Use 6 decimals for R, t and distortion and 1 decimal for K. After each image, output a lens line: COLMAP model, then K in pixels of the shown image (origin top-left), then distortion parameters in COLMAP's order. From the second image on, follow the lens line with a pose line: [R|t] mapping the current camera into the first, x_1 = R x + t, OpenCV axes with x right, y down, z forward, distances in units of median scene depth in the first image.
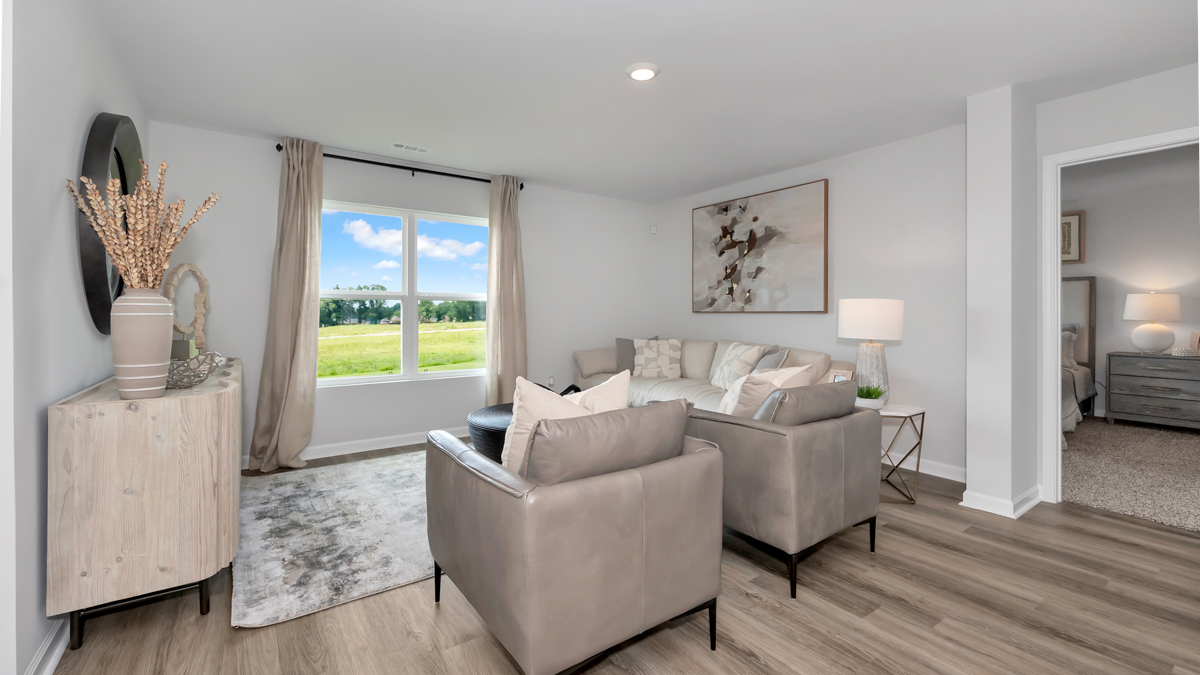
lens RADIAL K [[512.5, 0, 589.8], [0, 512.5, 323.3], [0, 0, 1]] dist [0.001049, -0.000849]
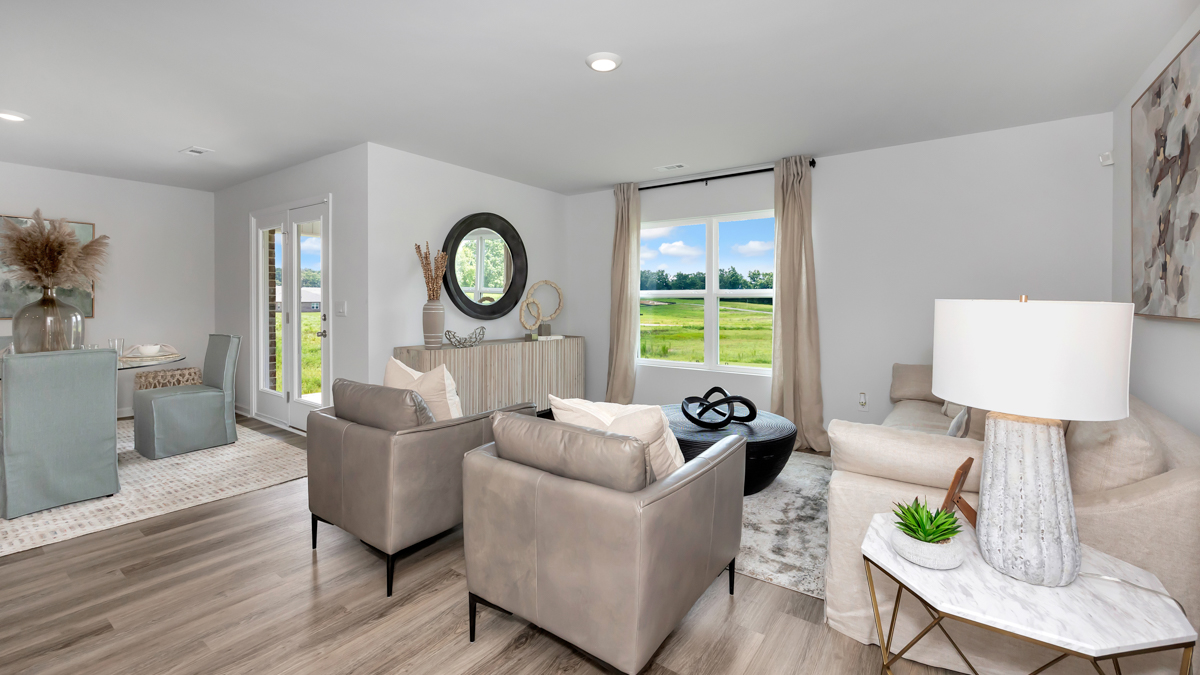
lens RADIAL K [[512.5, 0, 594.0], [0, 512.5, 305.9], [0, 0, 1]] dist [0.001049, -0.000849]
pose [[0.303741, 0.008705, -0.952715, 0.570782], [-0.017169, 0.999846, 0.003662, -0.025998], [0.952600, 0.015245, 0.303844, 0.399114]]
